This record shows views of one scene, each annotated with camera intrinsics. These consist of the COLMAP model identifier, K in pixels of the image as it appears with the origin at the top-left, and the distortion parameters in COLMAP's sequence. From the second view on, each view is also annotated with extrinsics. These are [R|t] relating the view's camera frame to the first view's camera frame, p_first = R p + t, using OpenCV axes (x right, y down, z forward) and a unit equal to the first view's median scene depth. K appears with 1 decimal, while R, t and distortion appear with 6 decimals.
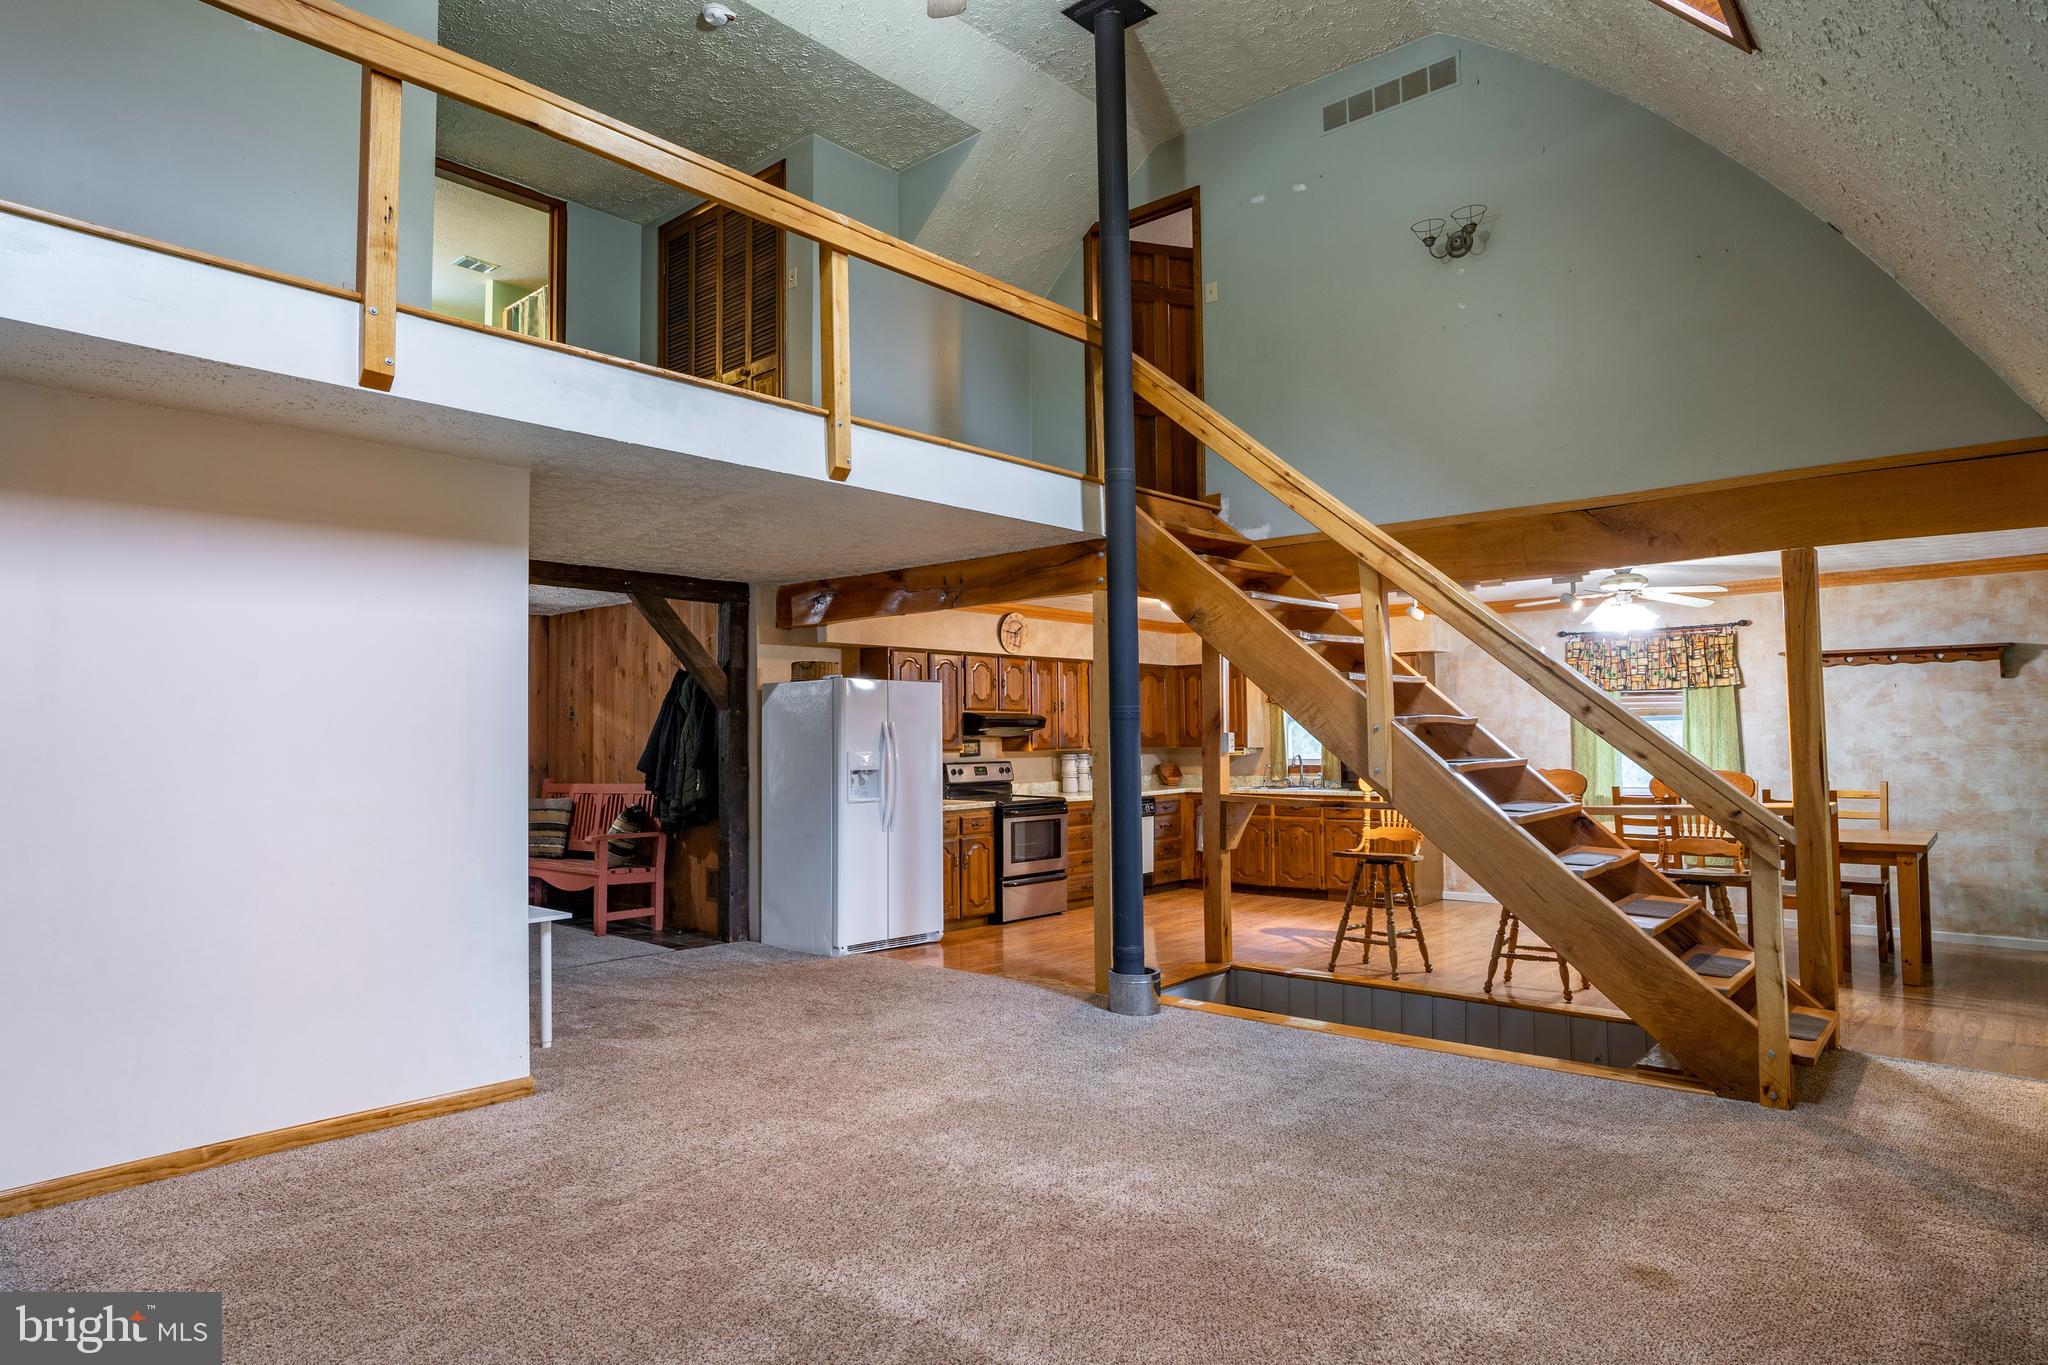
lens RADIAL K [[1178.0, 0, 1024.0], [0, 1178.0, 682.5], [0, 0, 1]] dist [-0.045211, 0.042805]
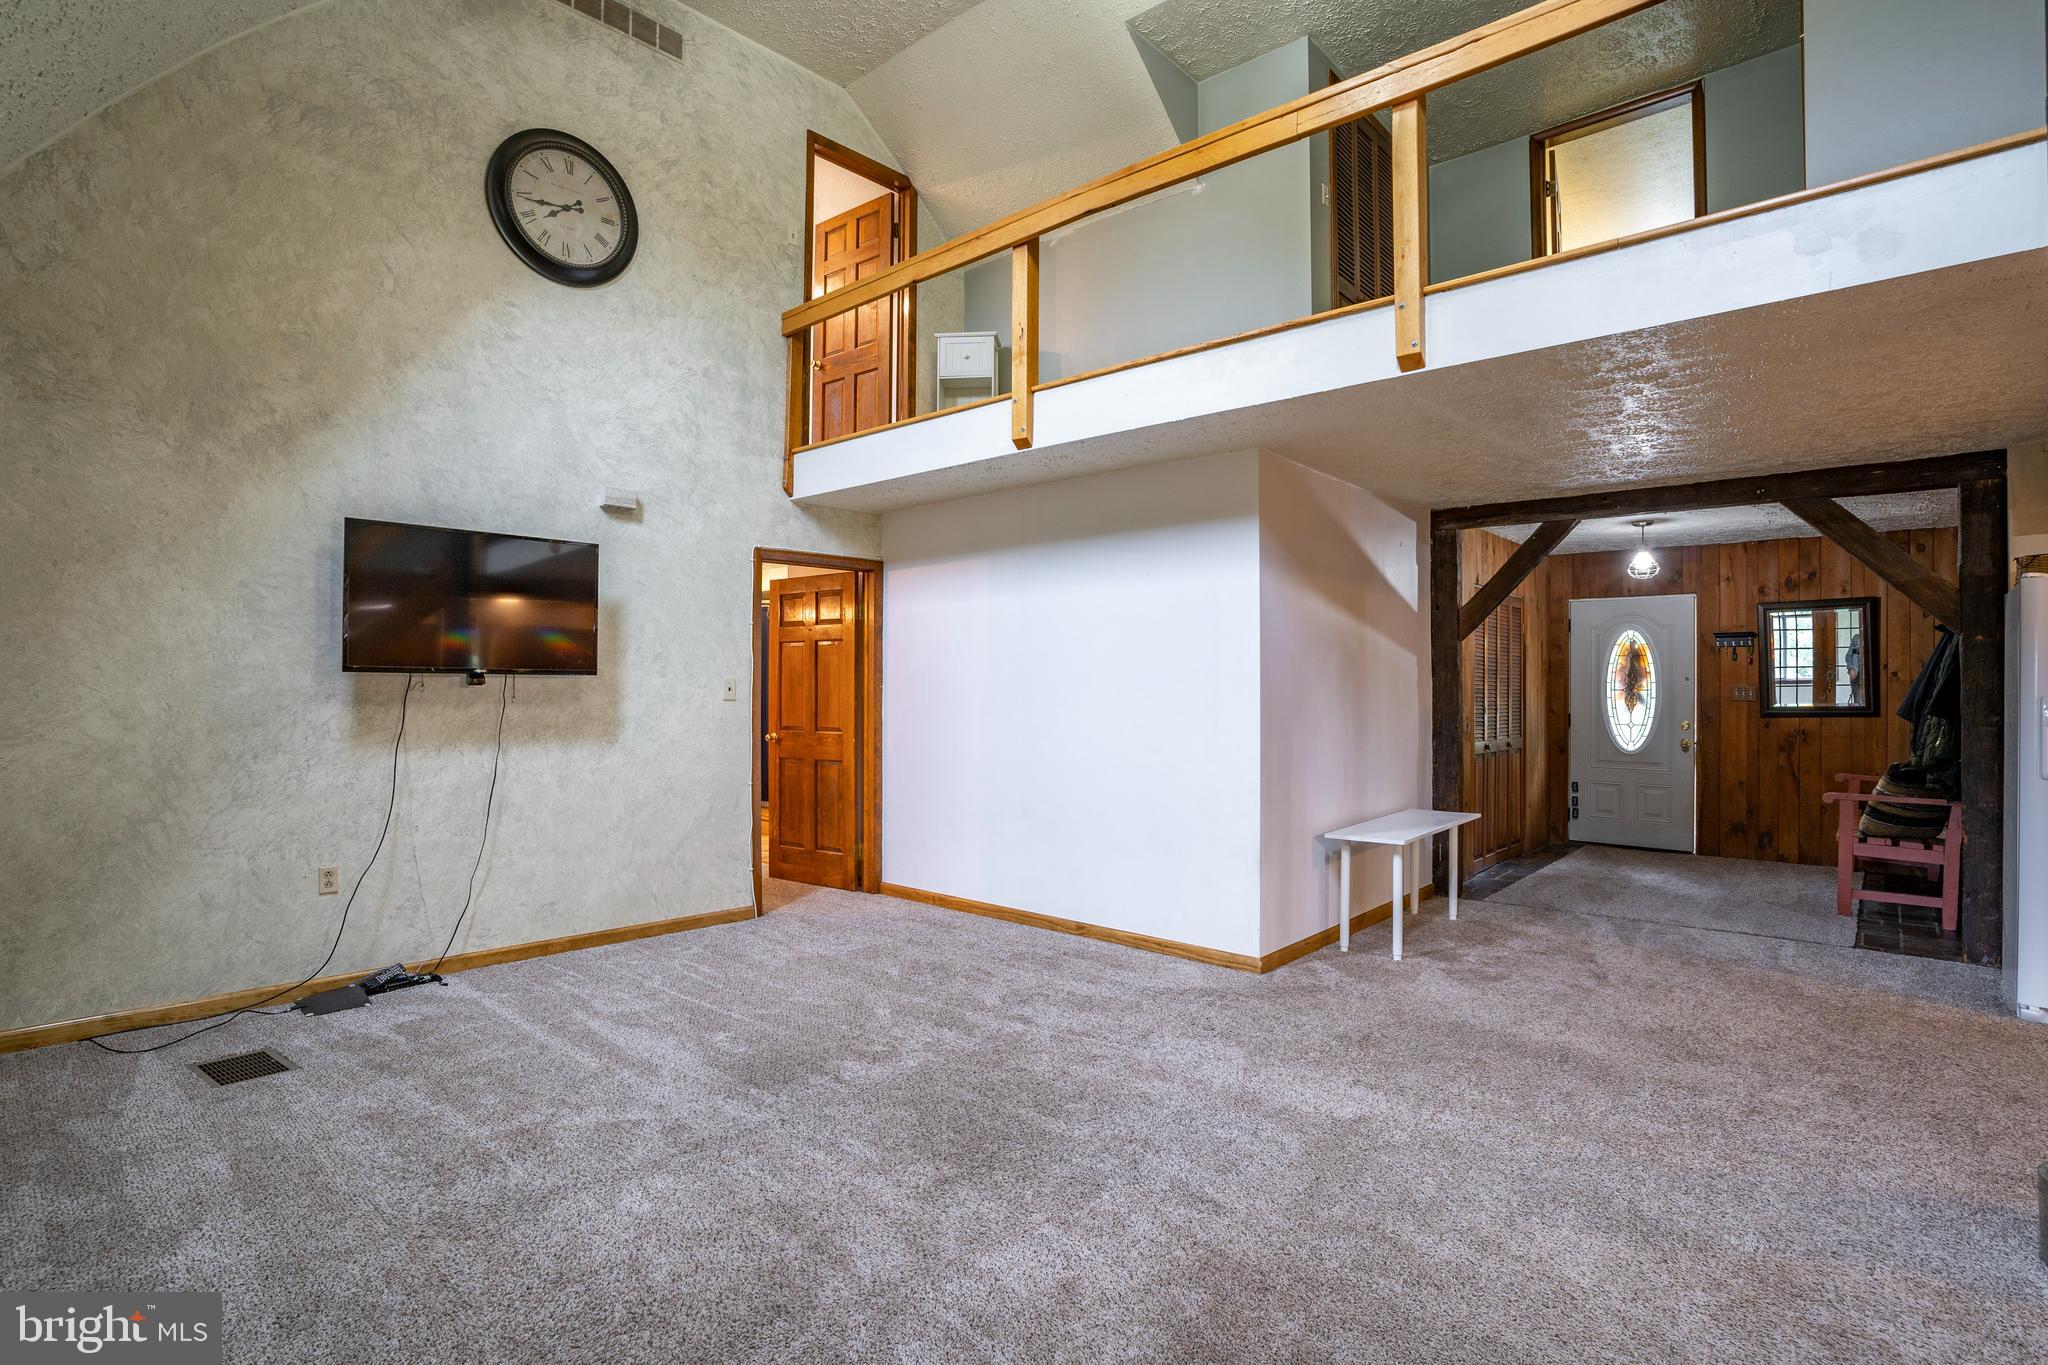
lens RADIAL K [[1002.9, 0, 1016.9], [0, 1002.9, 680.7], [0, 0, 1]] dist [-0.075037, 0.030665]
pose [[-0.015169, 0.002433, -0.999882, 0.293834], [0.047699, 0.998860, 0.001707, 0.019327], [0.998747, -0.047668, -0.015268, 0.382697]]
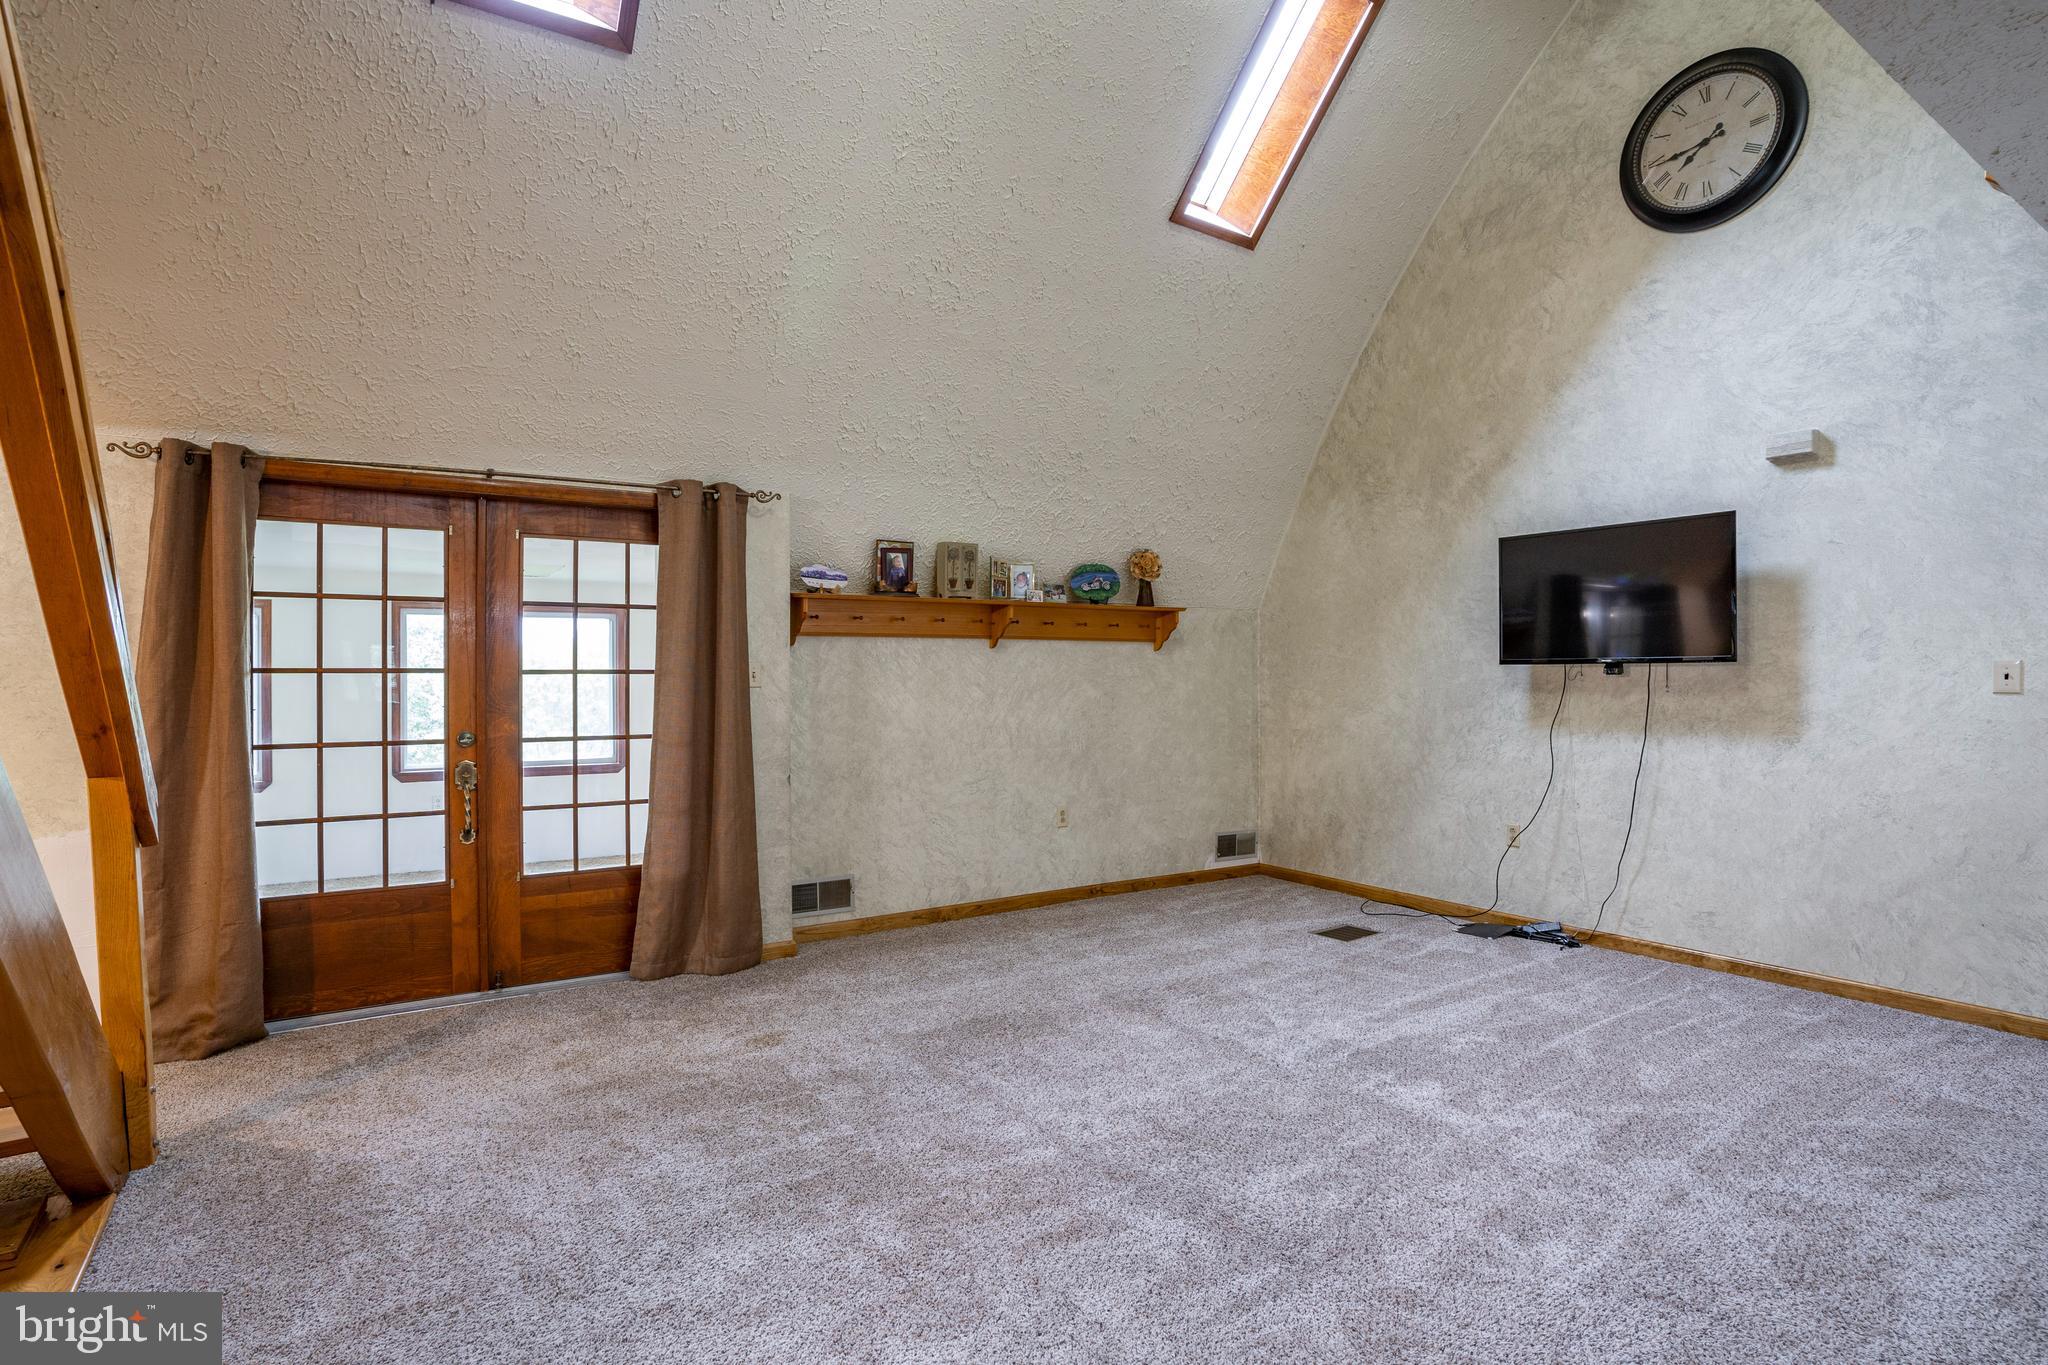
lens RADIAL K [[1041.6, 0, 1039.4], [0, 1041.6, 681.0], [0, 0, 1]] dist [-0.080037, 0.039406]
pose [[-0.969422, 0.012361, 0.245087, -0.043795], [-0.000201, 0.998690, -0.051162, 0.040224], [-0.245399, -0.049647, -0.968150, 0.691754]]
